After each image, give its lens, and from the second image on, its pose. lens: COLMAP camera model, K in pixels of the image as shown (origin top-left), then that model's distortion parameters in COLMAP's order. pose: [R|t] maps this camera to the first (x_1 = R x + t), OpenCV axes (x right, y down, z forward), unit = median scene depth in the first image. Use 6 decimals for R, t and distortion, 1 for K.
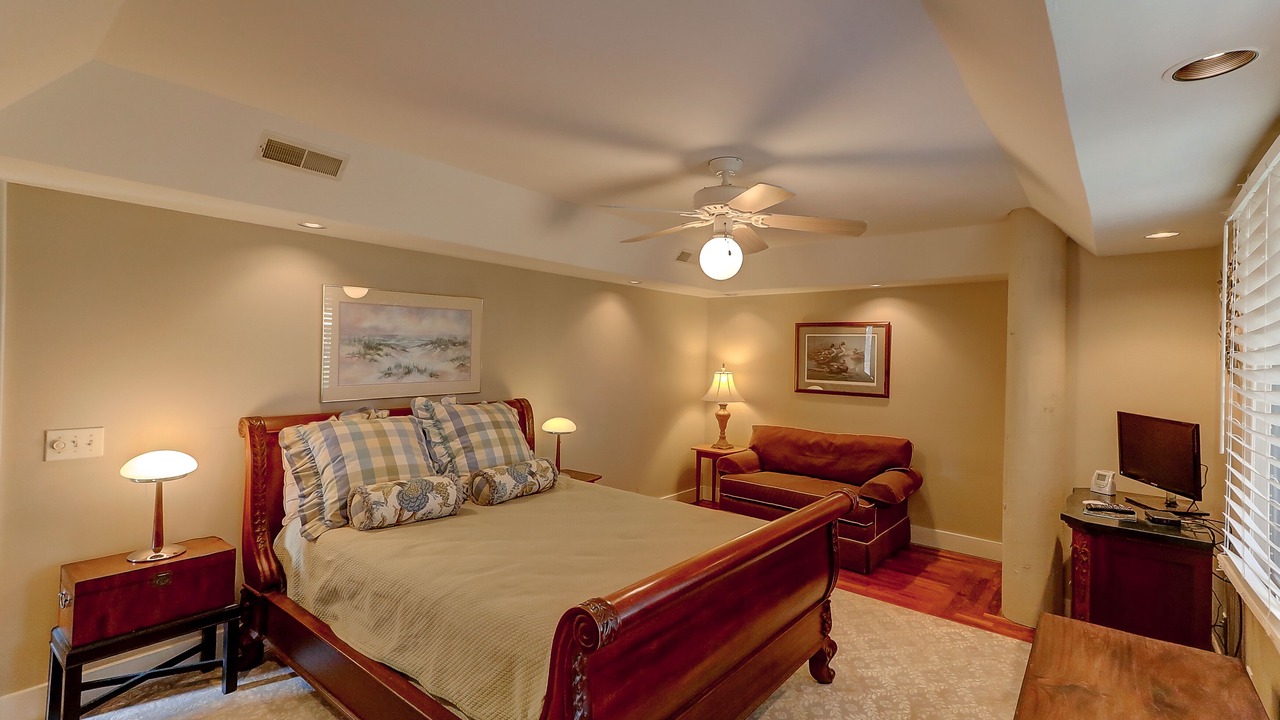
lens RADIAL K [[581.4, 0, 641.6], [0, 581.4, 355.9], [0, 0, 1]] dist [0.013889, -0.002306]
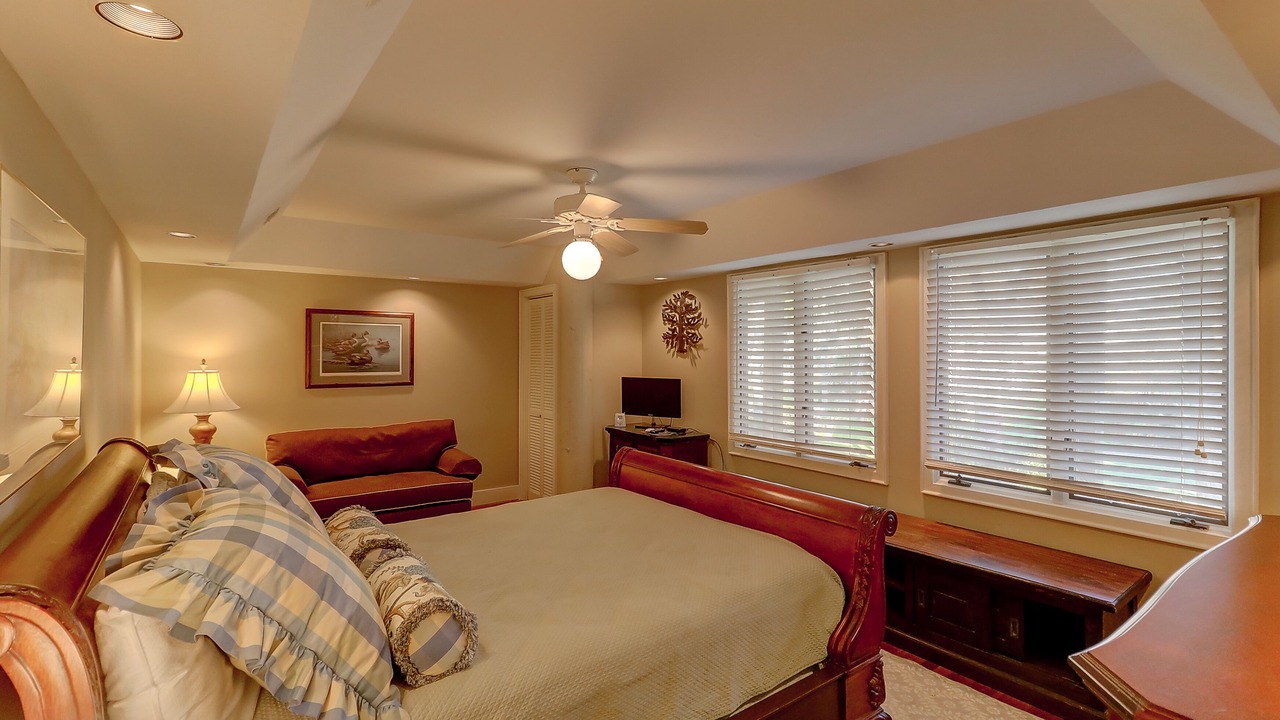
lens RADIAL K [[581.4, 0, 644.4], [0, 581.4, 354.4], [0, 0, 1]] dist [0.013889, -0.002306]
pose [[0.227721, -0.028200, 0.973318, -0.486280], [0.008870, 0.999599, 0.026886, -0.007824], [-0.973686, 0.002511, 0.227880, 0.335099]]
